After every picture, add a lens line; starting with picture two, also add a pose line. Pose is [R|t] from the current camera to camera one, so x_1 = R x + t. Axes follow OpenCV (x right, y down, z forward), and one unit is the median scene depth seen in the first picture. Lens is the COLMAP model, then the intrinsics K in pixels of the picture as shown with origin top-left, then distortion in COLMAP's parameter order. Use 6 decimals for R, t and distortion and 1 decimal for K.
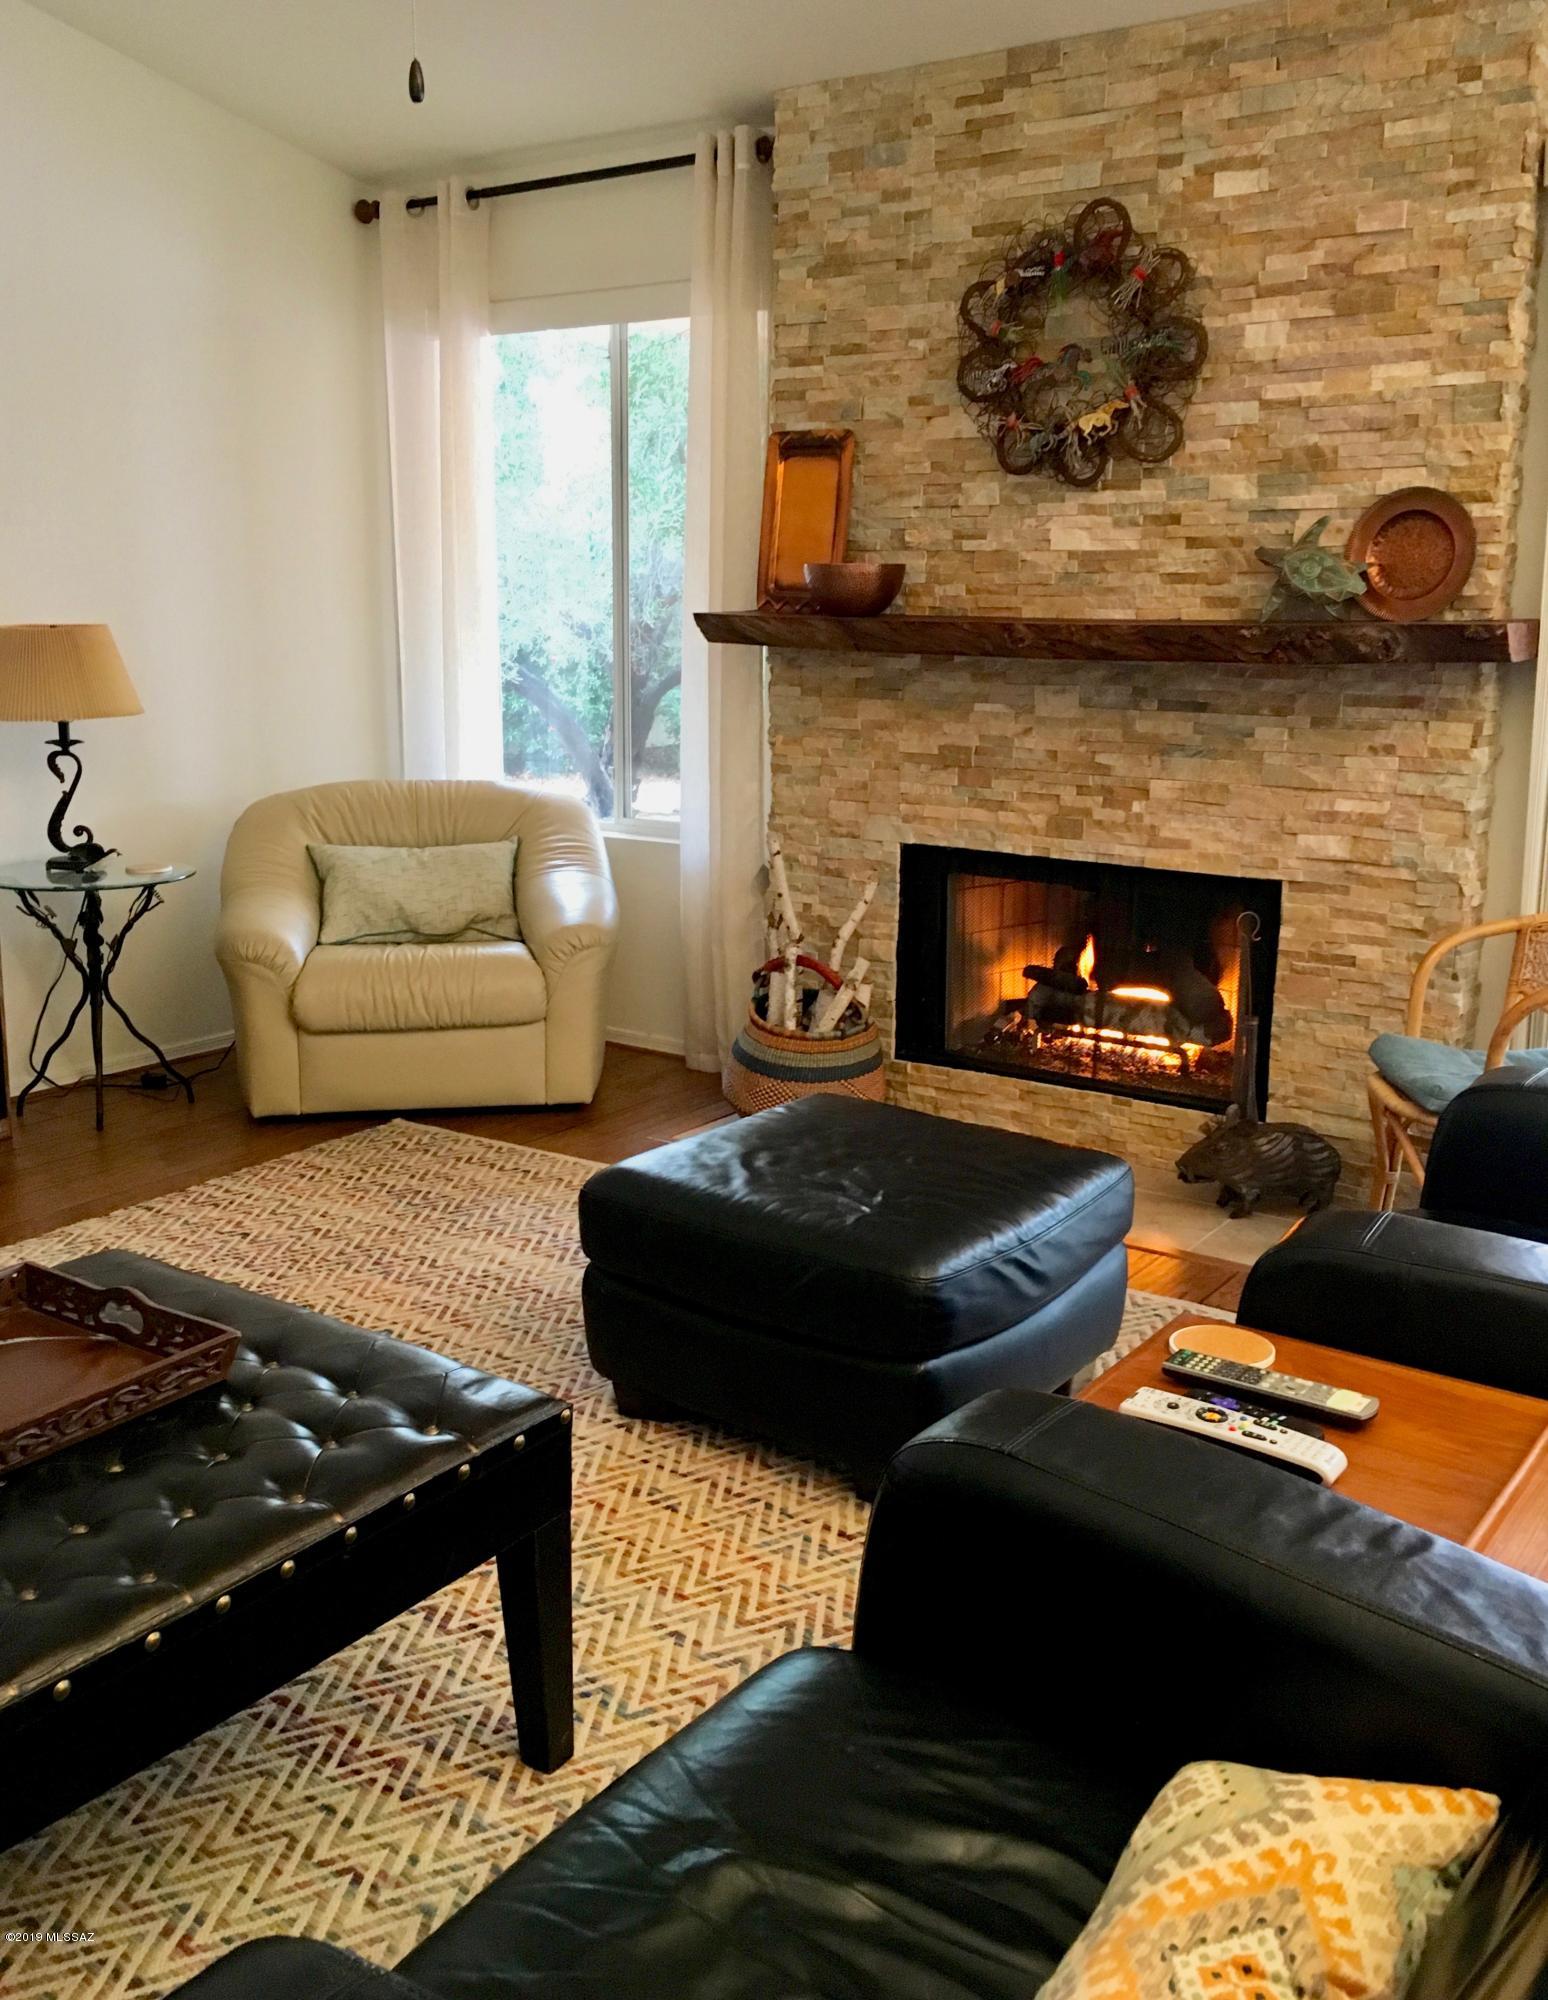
lens RADIAL K [[1796.9, 0, 771.4], [0, 1796.9, 967.7], [0, 0, 1]] dist [0.079843, -0.095090]
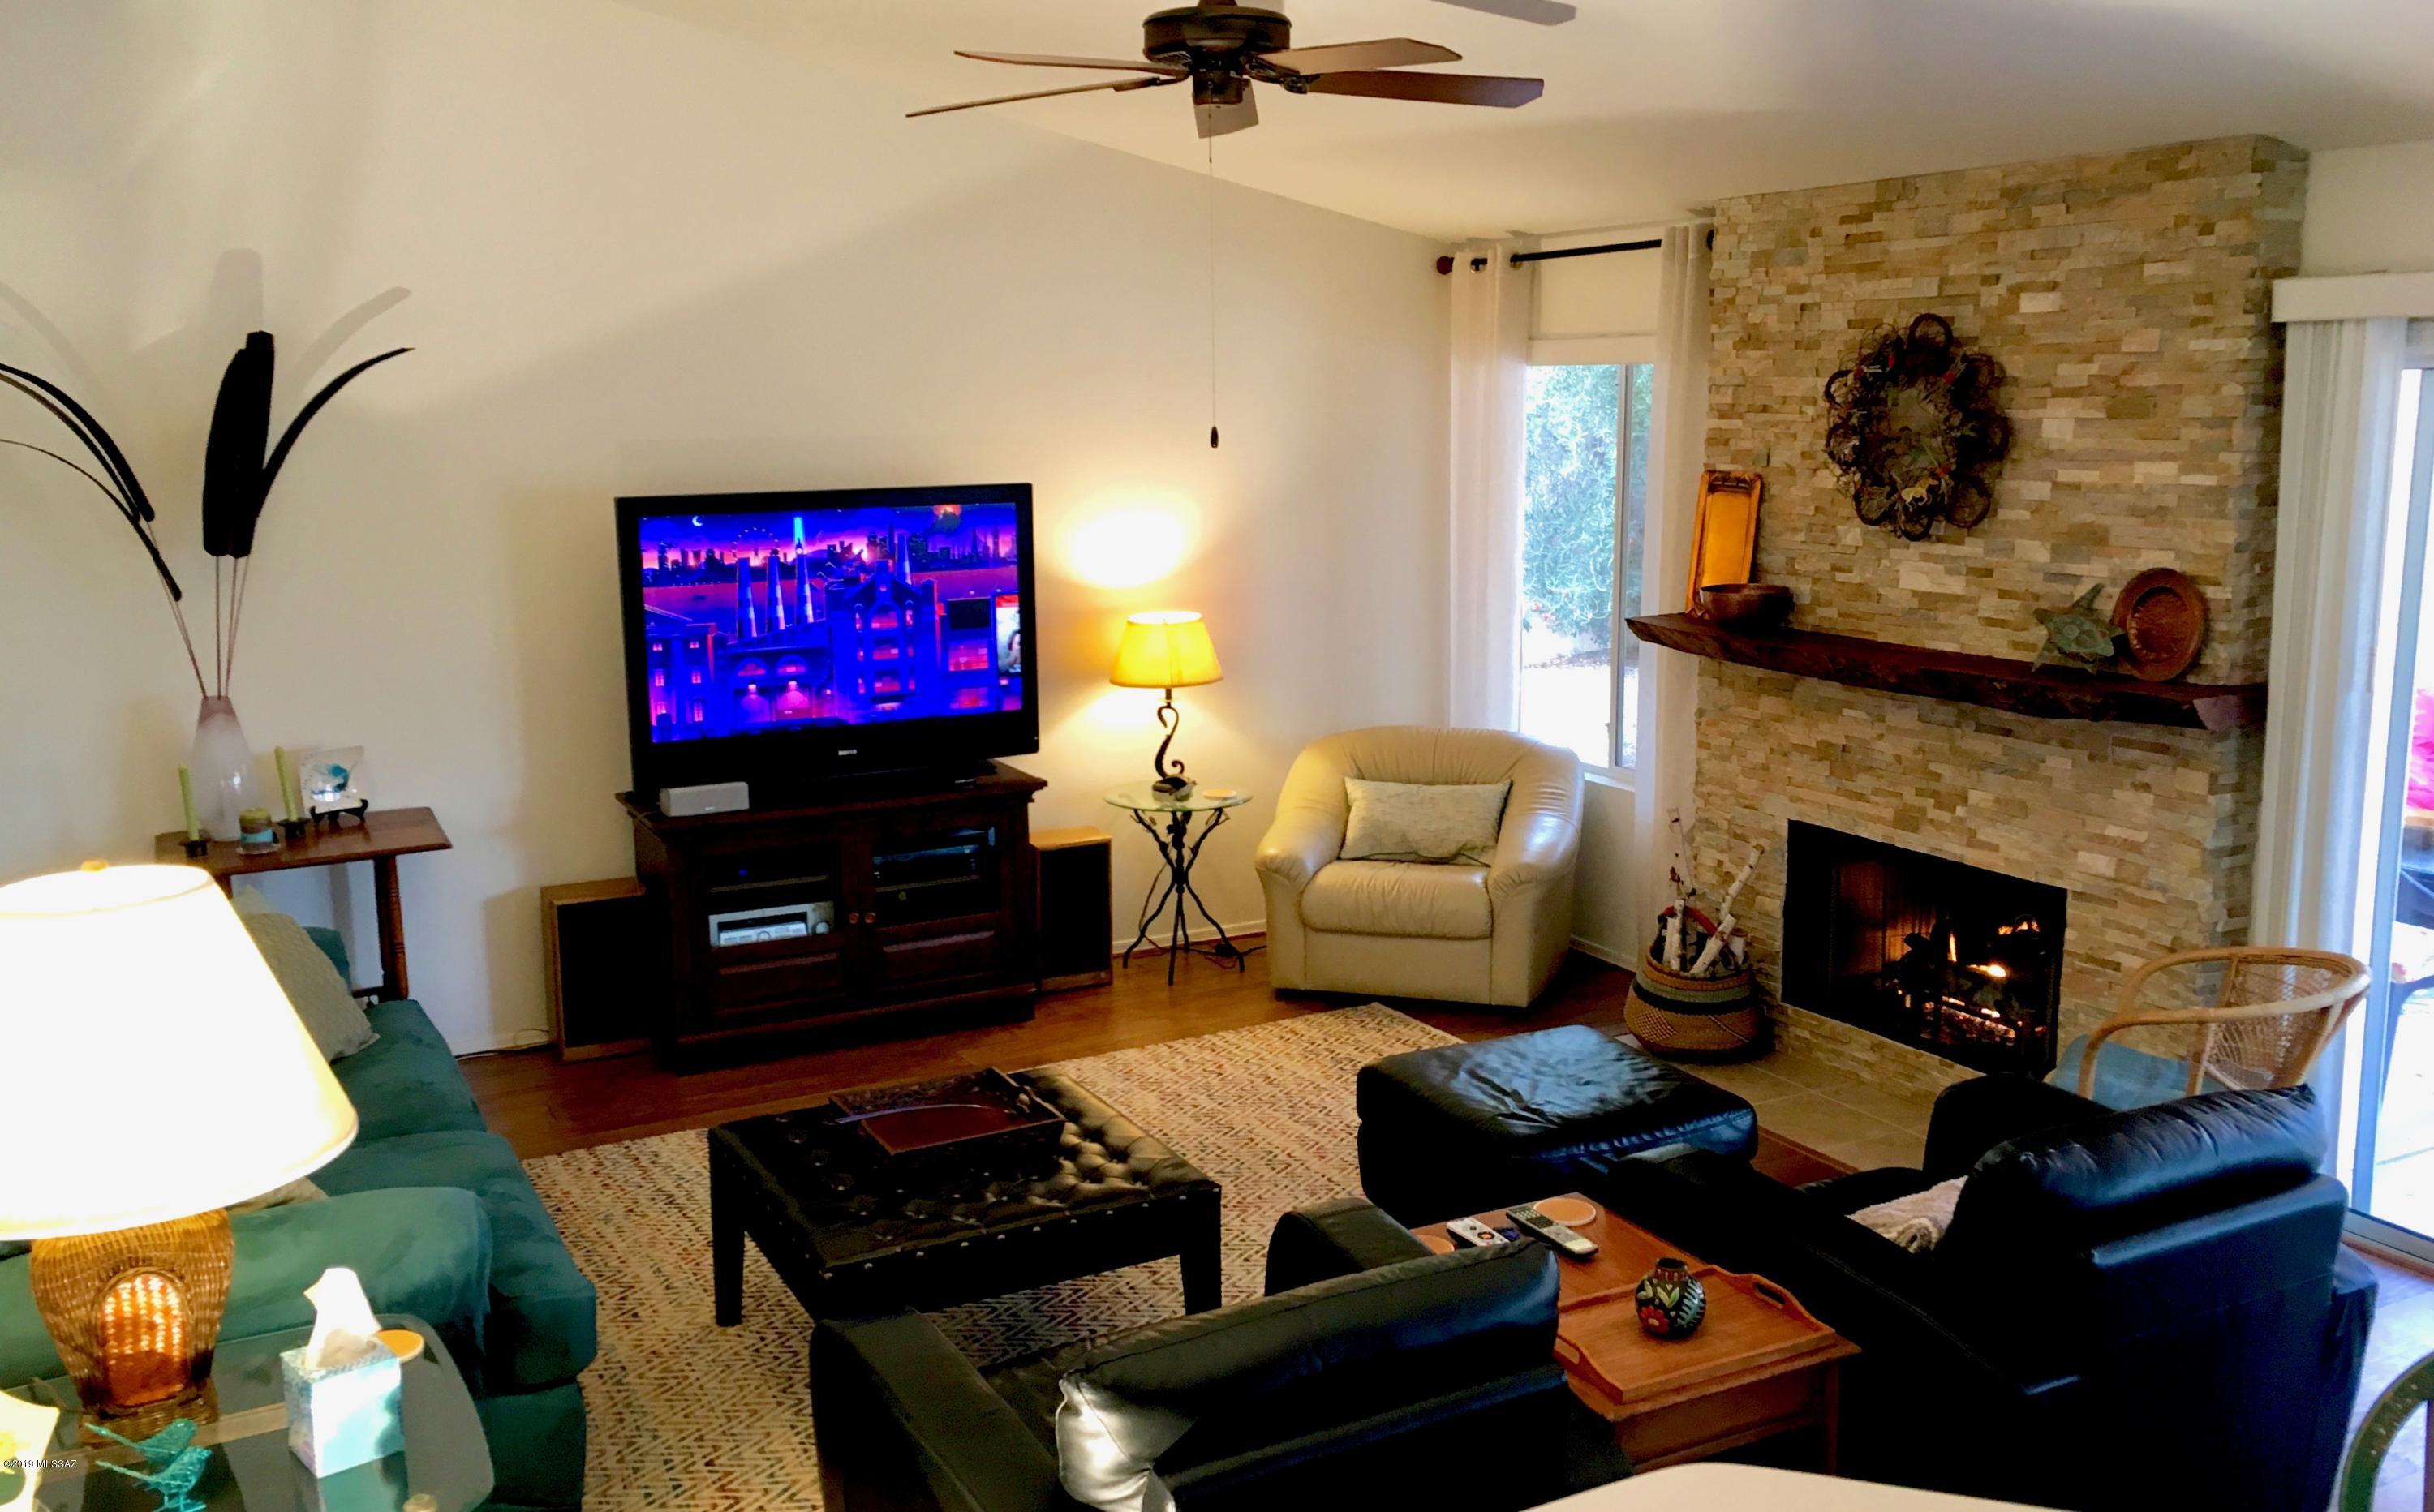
lens RADIAL K [[2039.9, 0, 1214.6], [0, 2039.9, 775.2], [0, 0, 1]] dist [0.076736, -0.022707]
pose [[0.892914, 0.066769, -0.445249, 0.384695], [-0.073452, 0.997296, 0.002251, -0.084920], [0.444195, 0.030694, 0.895404, -0.419488]]
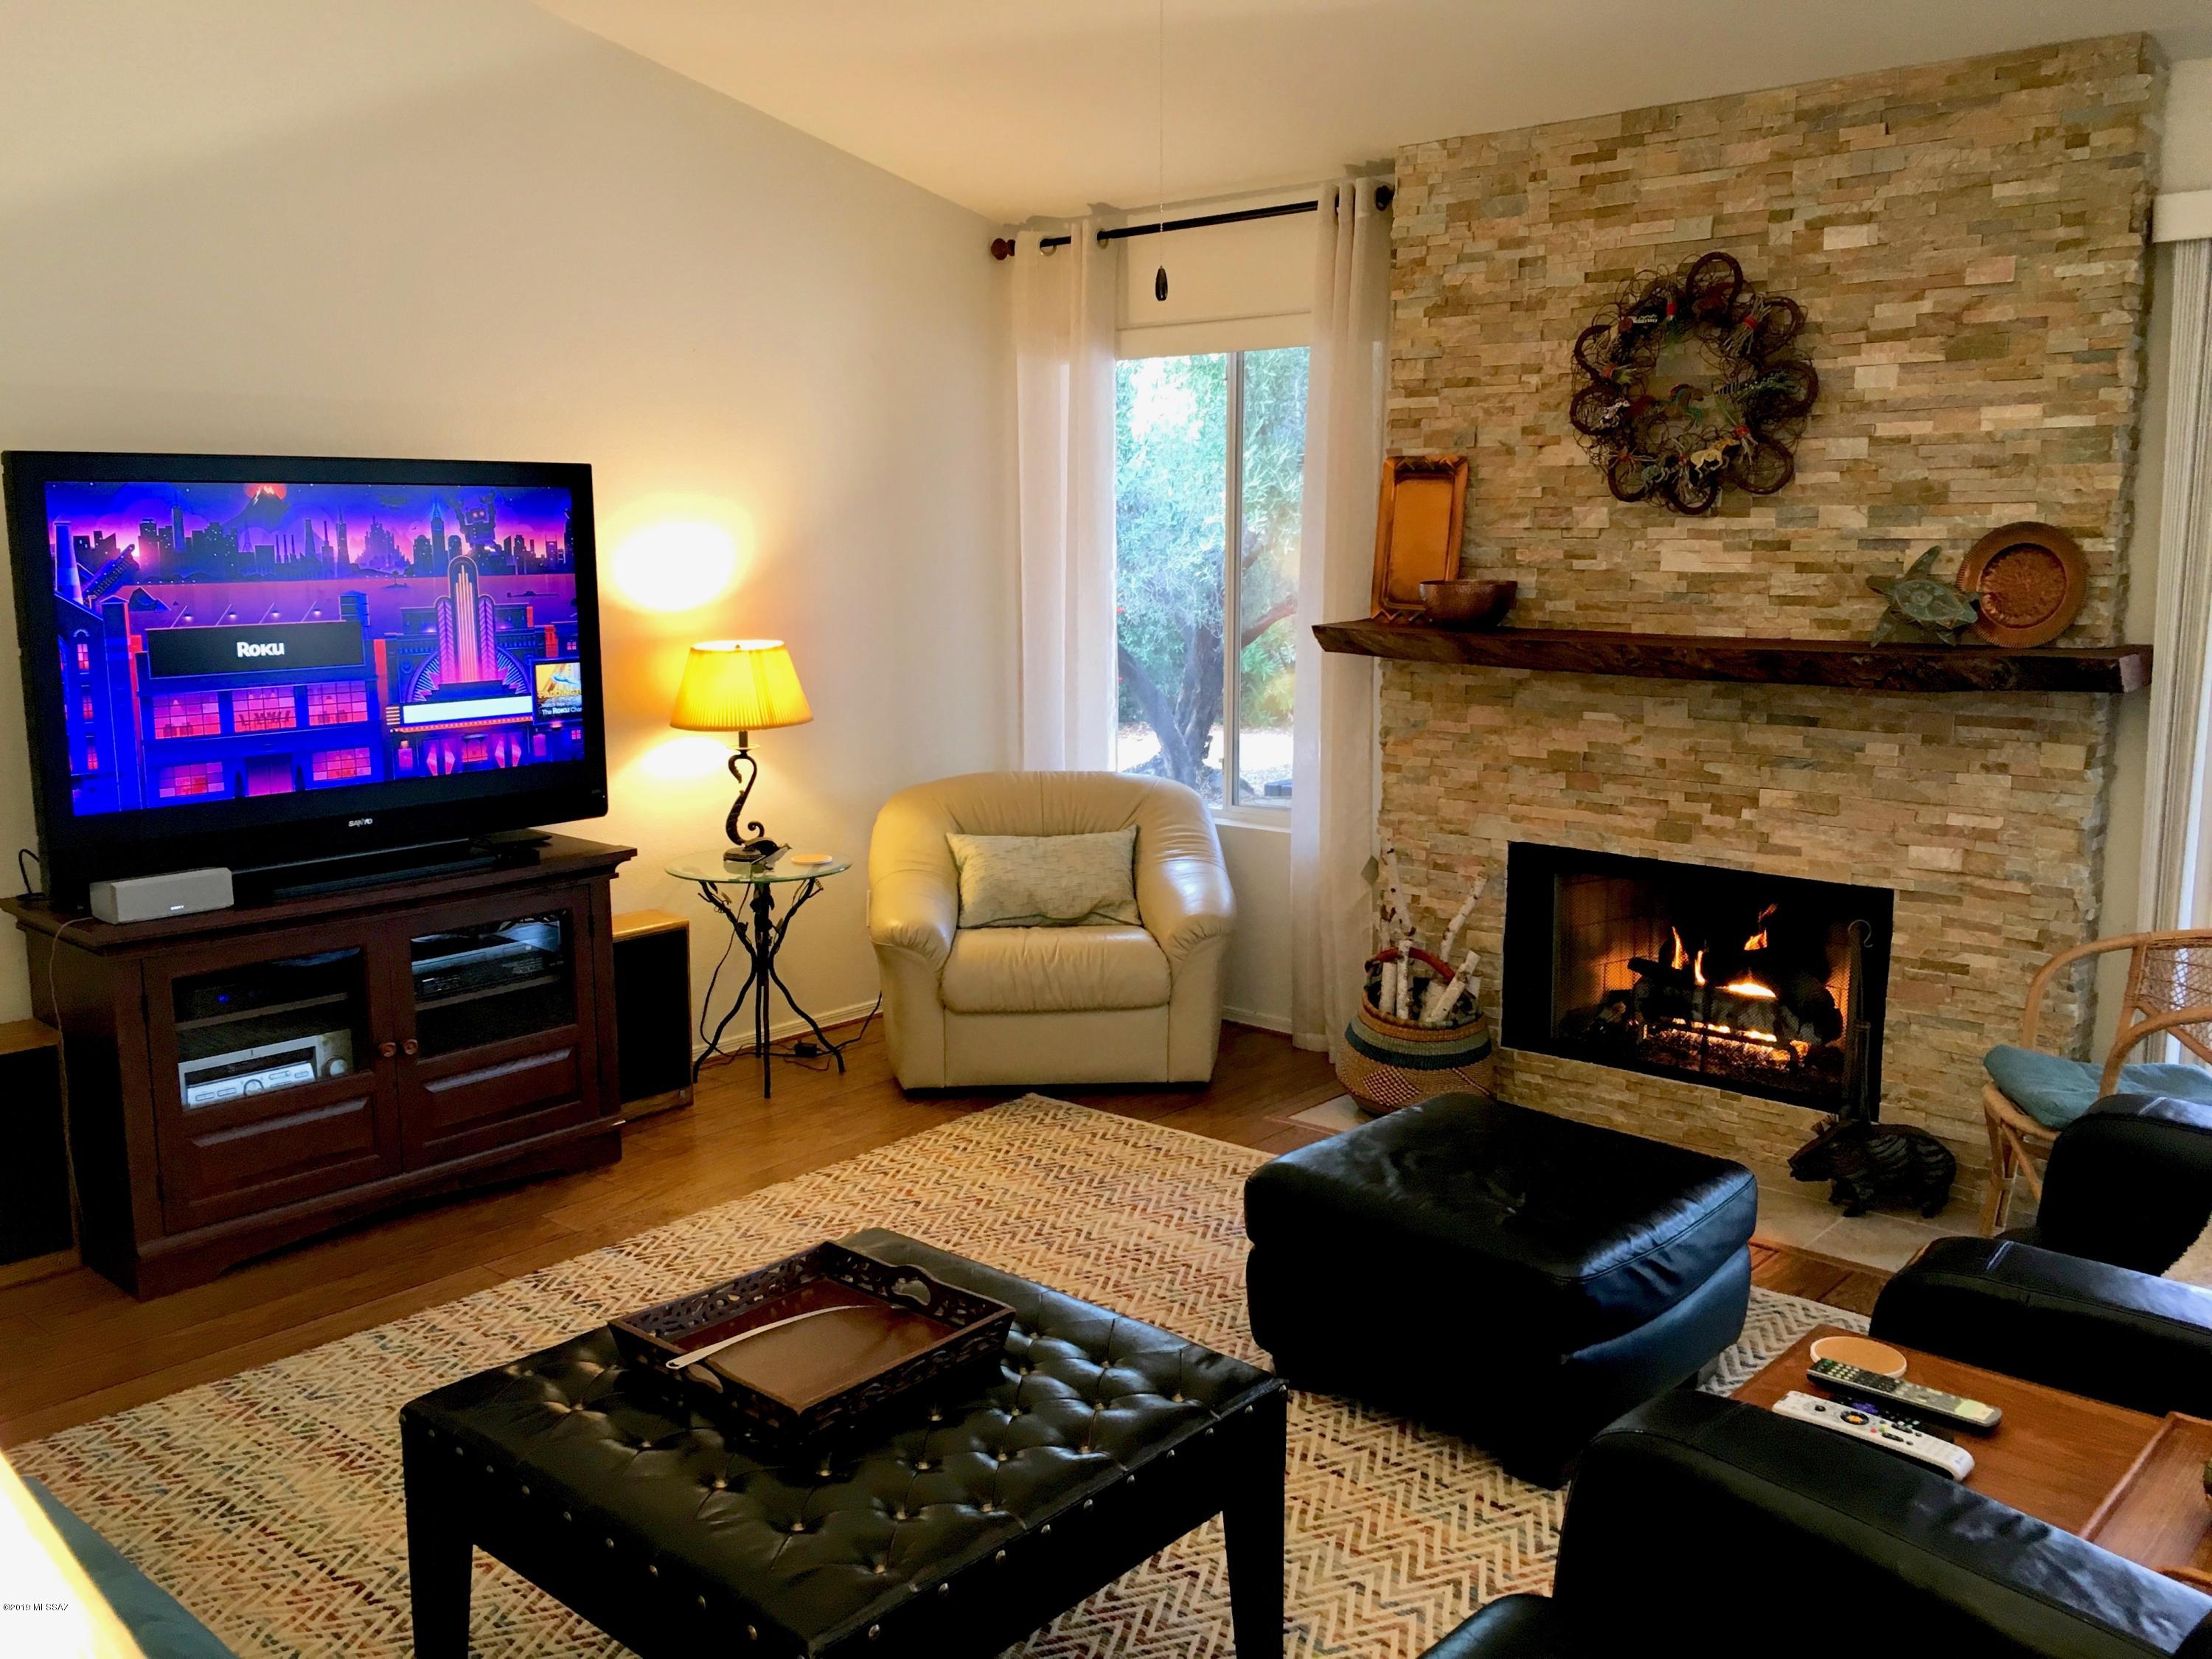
lens RADIAL K [[1867.6, 0, 1100.1], [0, 1867.6, 836.7], [0, 0, 1]] dist [0.088566, -0.099638]
pose [[0.993465, 0.006325, -0.113962, -0.047248], [-0.010256, 0.999371, -0.033938, -0.037545], [0.113676, 0.034885, 0.992905, -0.132384]]
